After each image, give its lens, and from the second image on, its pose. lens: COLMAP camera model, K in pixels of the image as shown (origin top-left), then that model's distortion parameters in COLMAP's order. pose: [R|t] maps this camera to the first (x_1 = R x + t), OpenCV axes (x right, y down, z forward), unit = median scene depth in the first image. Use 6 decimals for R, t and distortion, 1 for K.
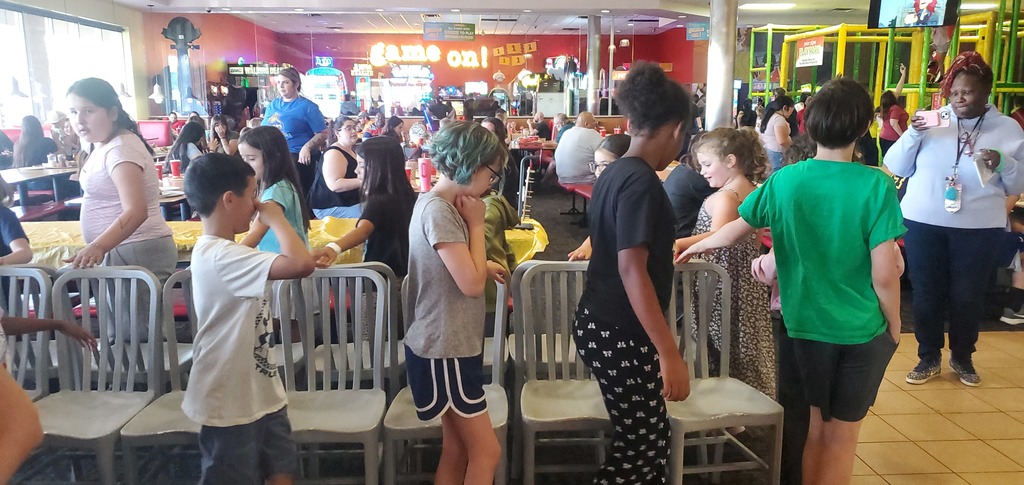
lens RADIAL K [[776.8, 0, 513.1], [0, 776.8, 242.9], [0, 0, 1]] dist [-0.050418, -0.004231]
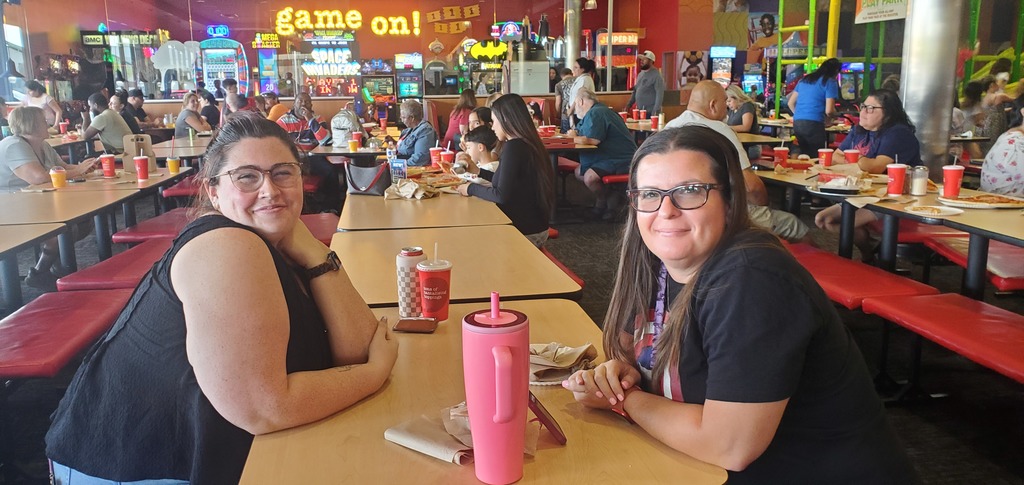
lens RADIAL K [[776.8, 0, 510.6], [0, 776.8, 242.4], [0, 0, 1]] dist [-0.050418, -0.004231]
pose [[0.994521, -0.032554, 0.099343, -0.027199], [0.029976, 0.999177, 0.027340, -0.026783], [-0.100151, -0.024213, 0.994678, 0.166871]]
